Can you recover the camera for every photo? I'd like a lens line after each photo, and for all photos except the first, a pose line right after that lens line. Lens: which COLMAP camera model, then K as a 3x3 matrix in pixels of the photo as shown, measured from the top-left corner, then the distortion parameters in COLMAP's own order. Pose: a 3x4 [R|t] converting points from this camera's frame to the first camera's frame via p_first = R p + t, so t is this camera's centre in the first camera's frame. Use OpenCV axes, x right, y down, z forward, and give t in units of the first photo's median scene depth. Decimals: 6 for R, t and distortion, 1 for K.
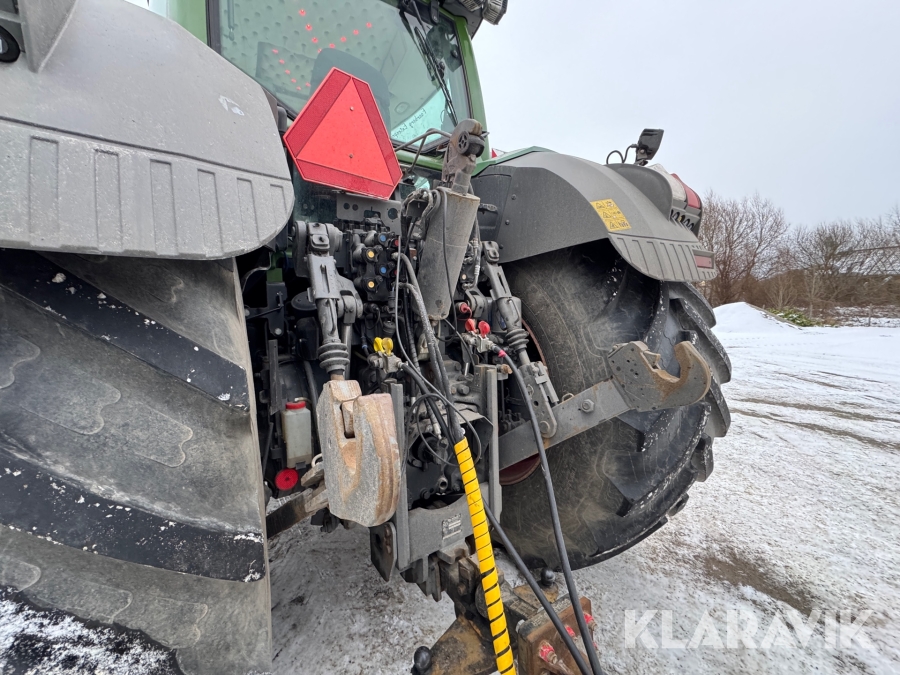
lens RADIAL K [[358.6, 0, 447.0], [0, 358.6, 336.3], [0, 0, 1]] dist [-0.005988, 0.001135]
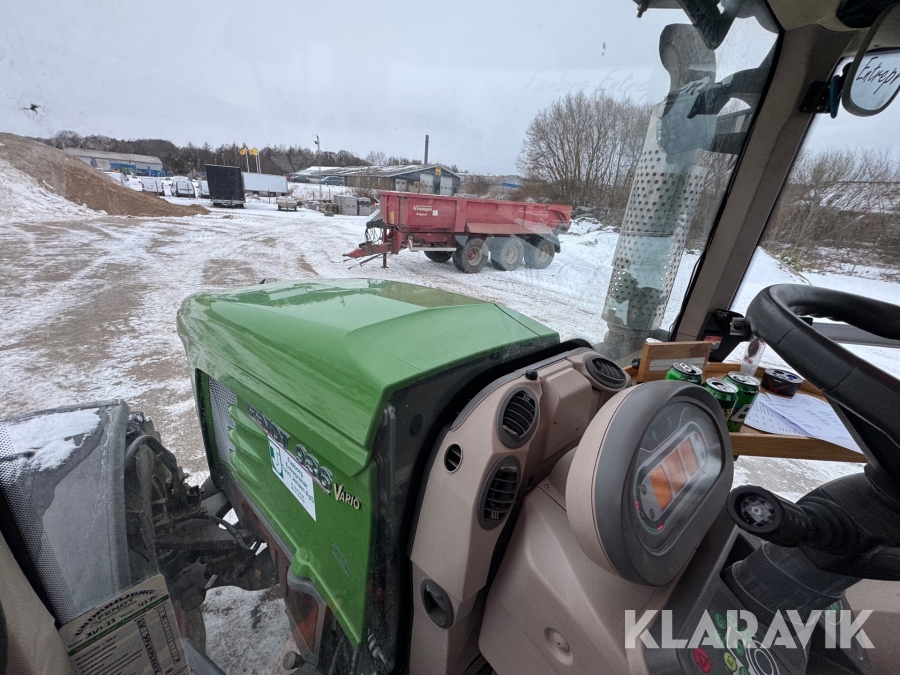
lens RADIAL K [[358.6, 0, 447.1], [0, 358.6, 345.0], [0, 0, 1]] dist [-0.005988, 0.001135]
pose [[0.991951, 0.045916, 0.118006, -0.049799], [-0.079812, 0.950229, 0.301156, -0.043649], [-0.098304, -0.308151, 0.946245, 0.078028]]
